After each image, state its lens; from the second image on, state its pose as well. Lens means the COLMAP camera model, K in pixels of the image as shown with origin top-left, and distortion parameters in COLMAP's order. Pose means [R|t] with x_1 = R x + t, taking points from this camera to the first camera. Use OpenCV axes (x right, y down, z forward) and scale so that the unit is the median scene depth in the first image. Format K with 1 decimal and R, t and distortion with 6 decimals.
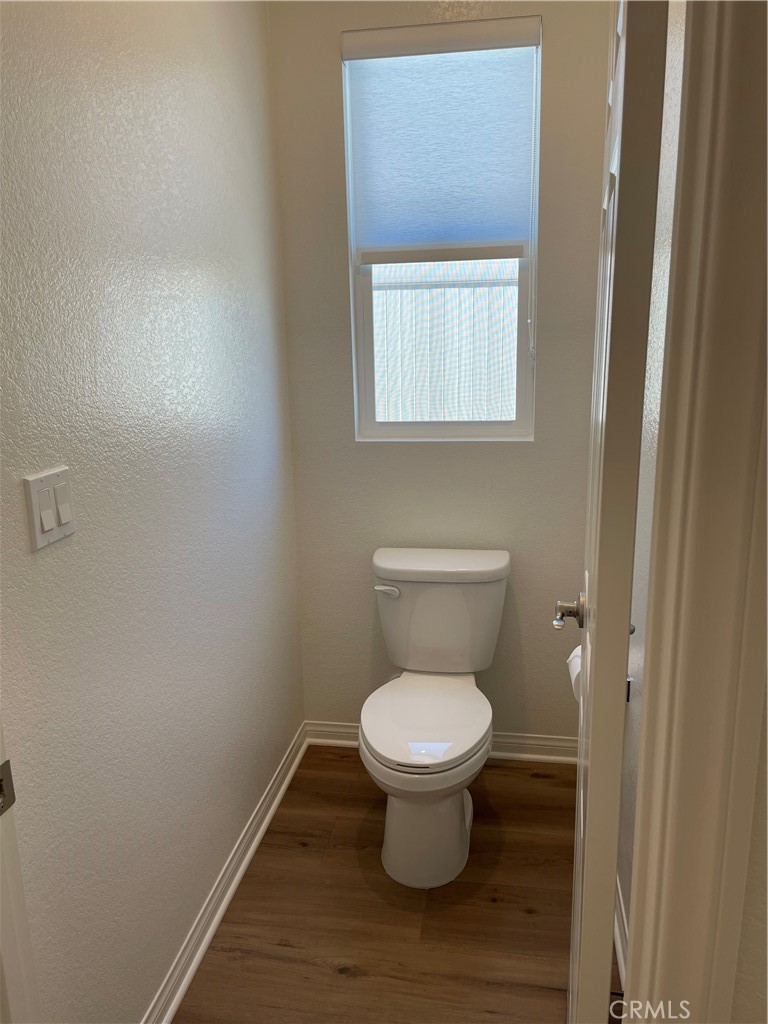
lens RADIAL K [[784.2, 0, 388.0], [0, 784.2, 509.1], [0, 0, 1]] dist [0.060529, -0.066579]
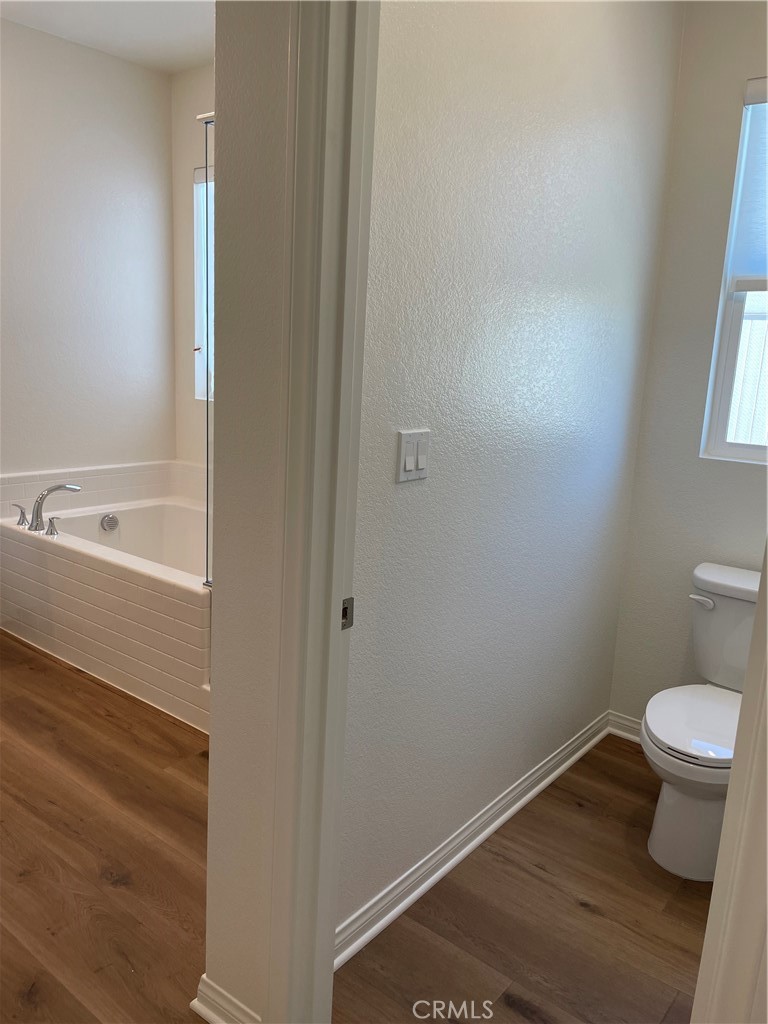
lens RADIAL K [[784.2, 0, 382.7], [0, 784.2, 518.2], [0, 0, 1]] dist [0.060529, -0.066579]
pose [[0.867109, 0.163681, -0.470459, 0.144503], [-0.172673, 0.984679, 0.024332, 0.057648], [0.467233, 0.060137, 0.882087, -0.184244]]
